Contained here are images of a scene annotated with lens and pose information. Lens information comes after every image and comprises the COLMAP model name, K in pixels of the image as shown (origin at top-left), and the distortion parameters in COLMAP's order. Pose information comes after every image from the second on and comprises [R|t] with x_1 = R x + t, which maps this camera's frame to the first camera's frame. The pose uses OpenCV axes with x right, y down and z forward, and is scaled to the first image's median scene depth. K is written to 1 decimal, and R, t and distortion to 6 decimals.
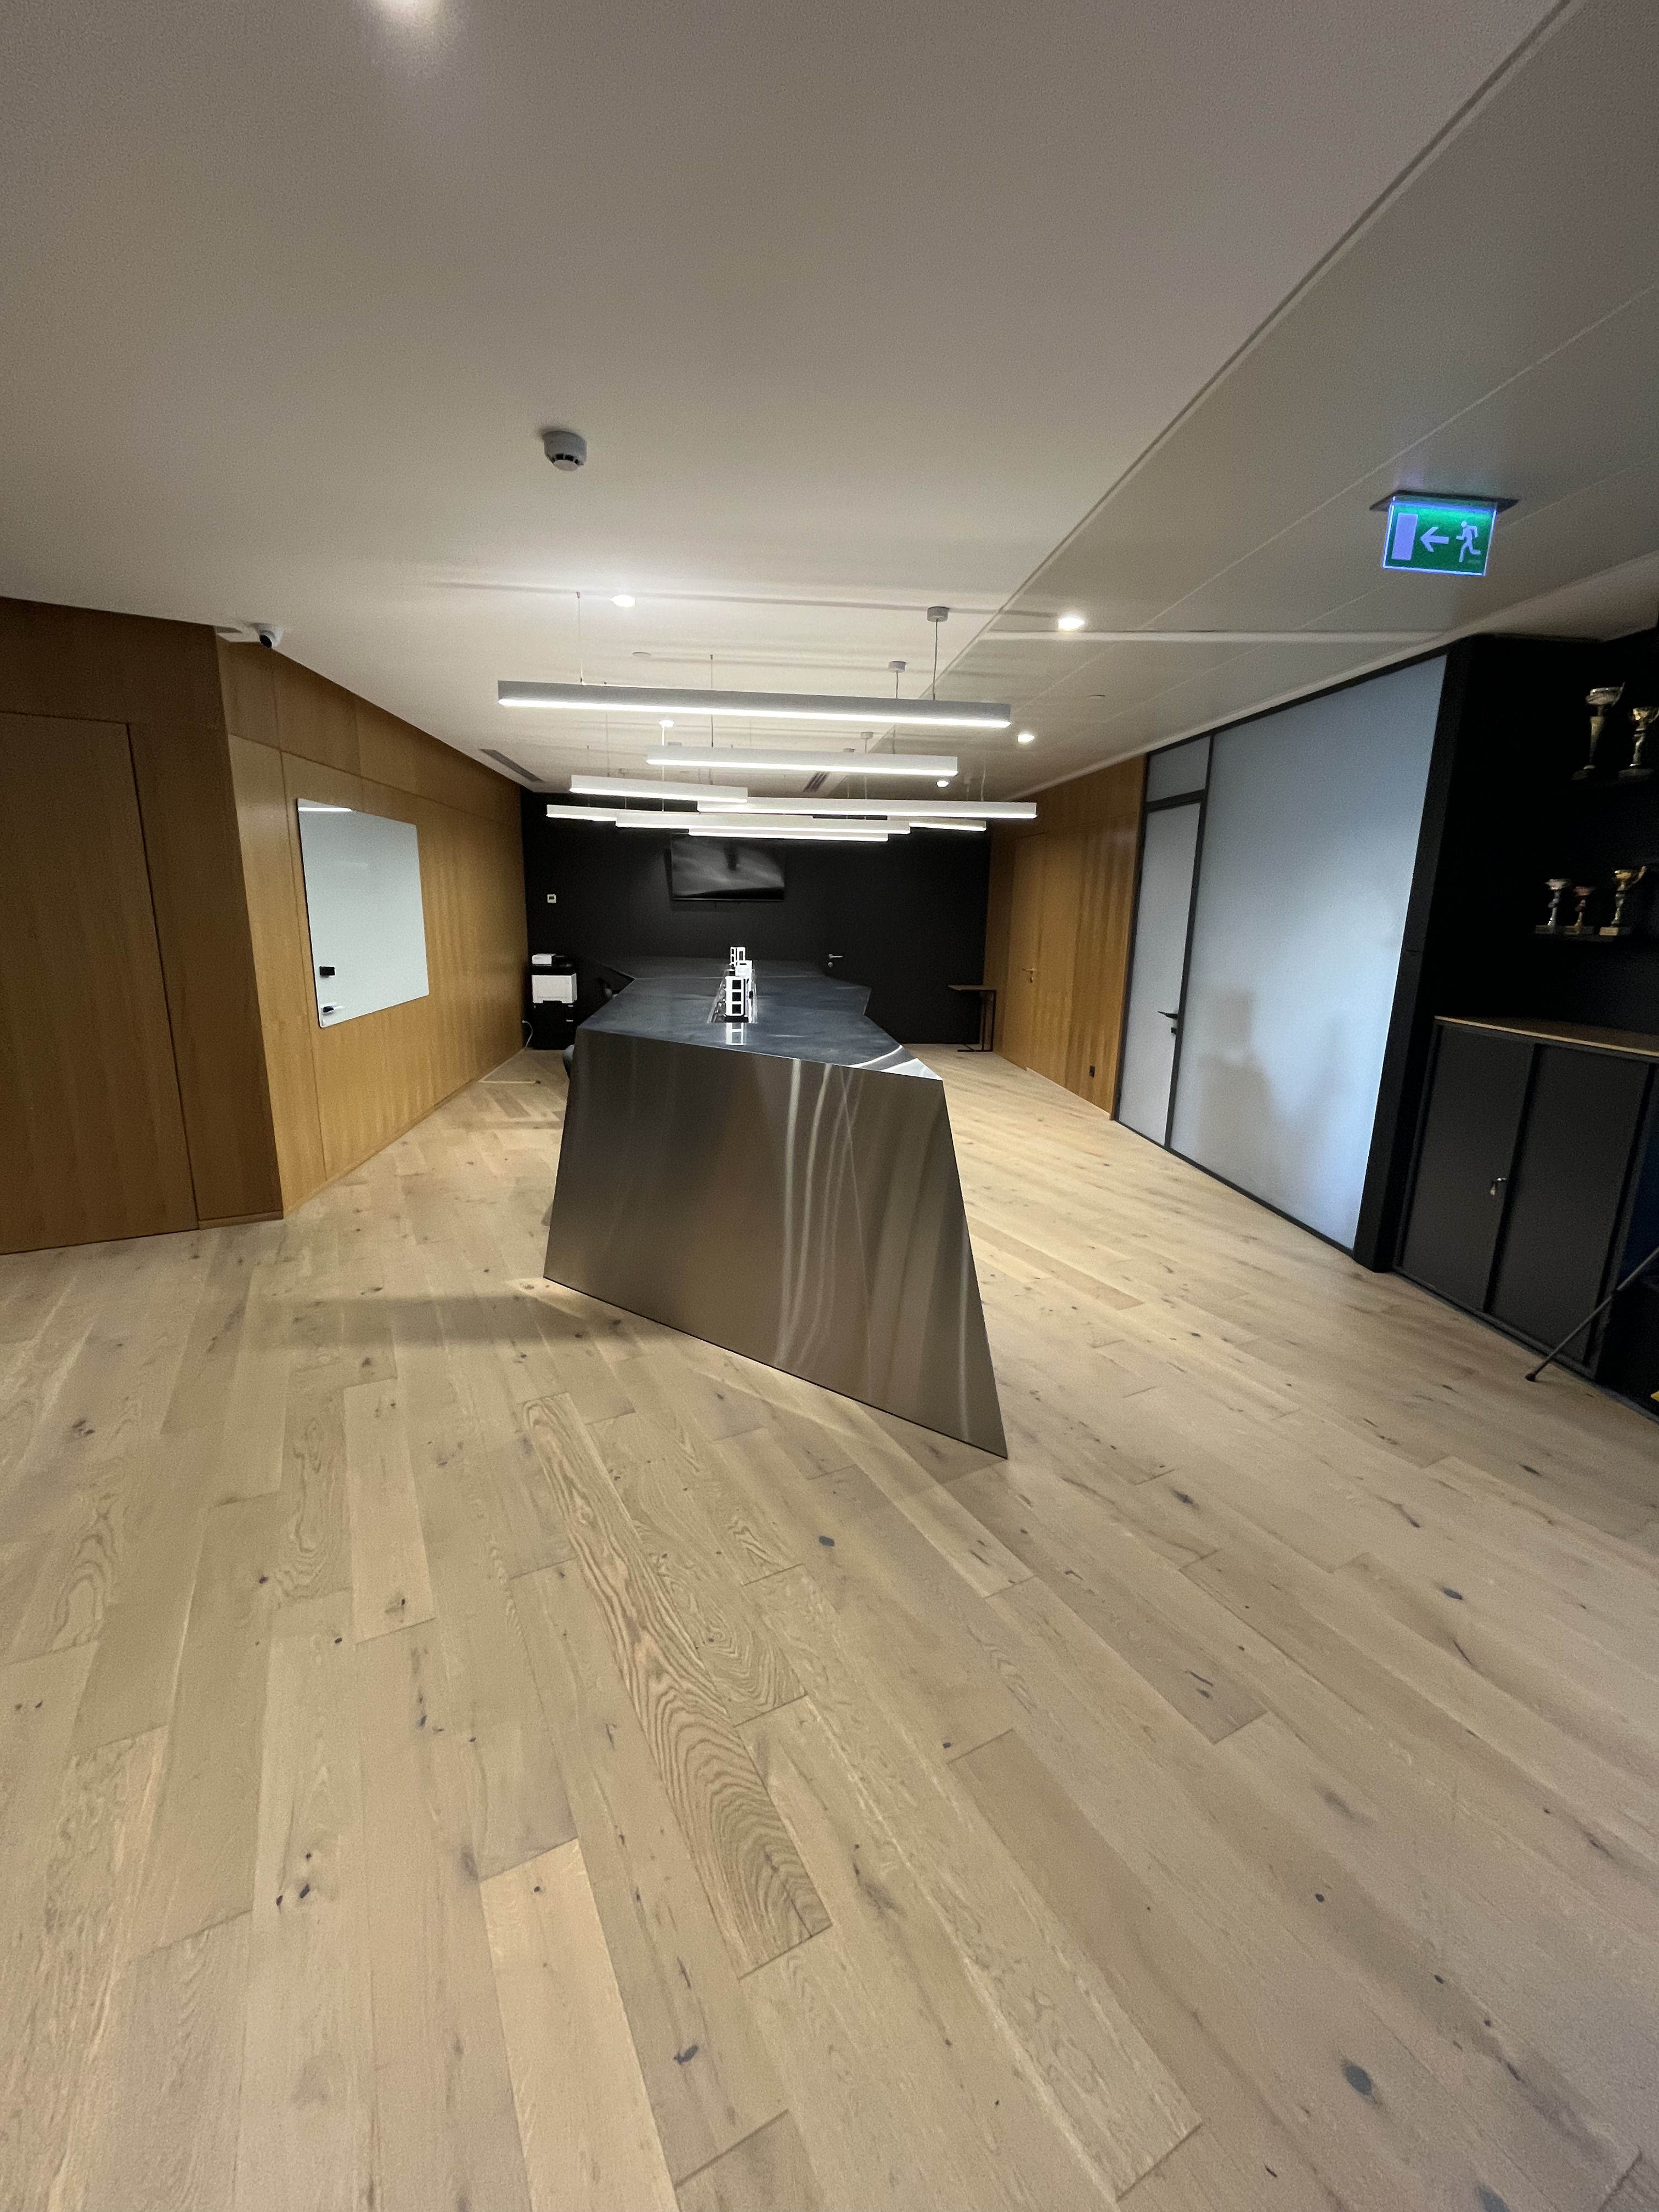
lens RADIAL K [[895.0, 0, 829.5], [0, 895.0, 1106.0], [0, 0, 1]] dist [-0.012654, 0.000136]
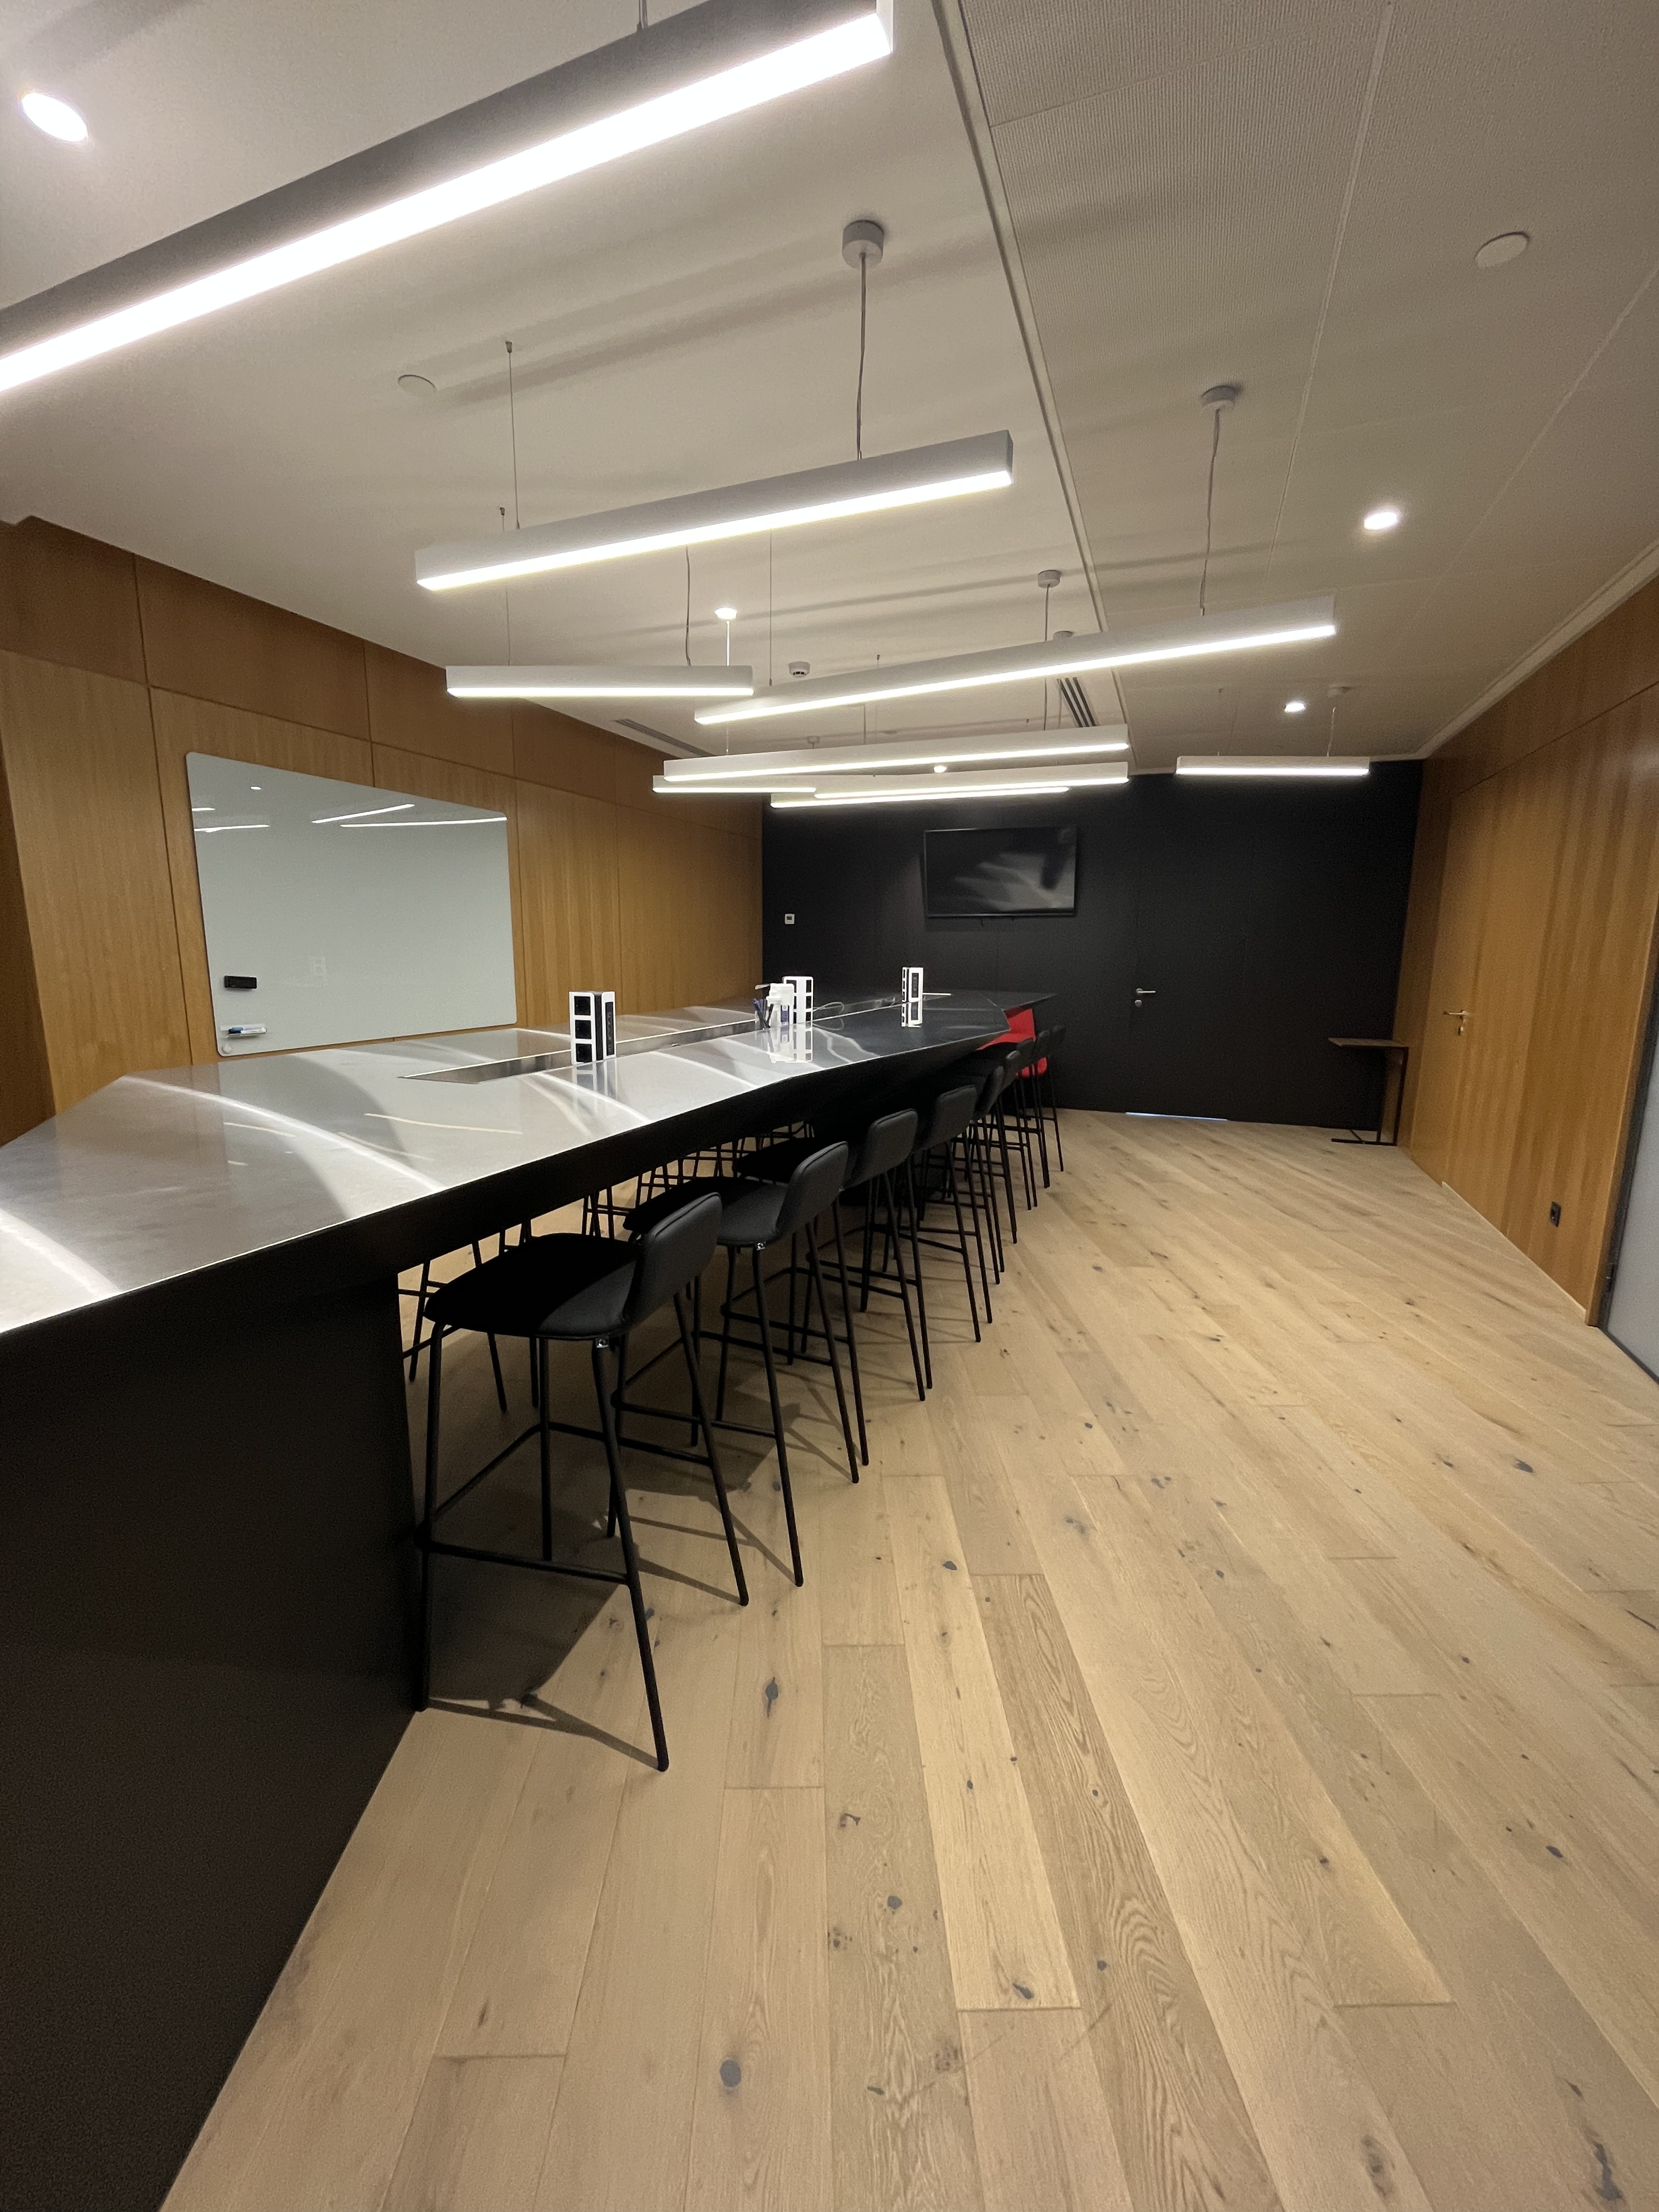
lens RADIAL K [[895.0, 0, 829.5], [0, 895.0, 1106.0], [0, 0, 1]] dist [-0.012654, 0.000136]
pose [[0.887494, 0.067604, -0.455833, 0.152554], [-0.091536, 0.995331, -0.030602, -0.045149], [0.451636, 0.068884, 0.889539, 0.364815]]
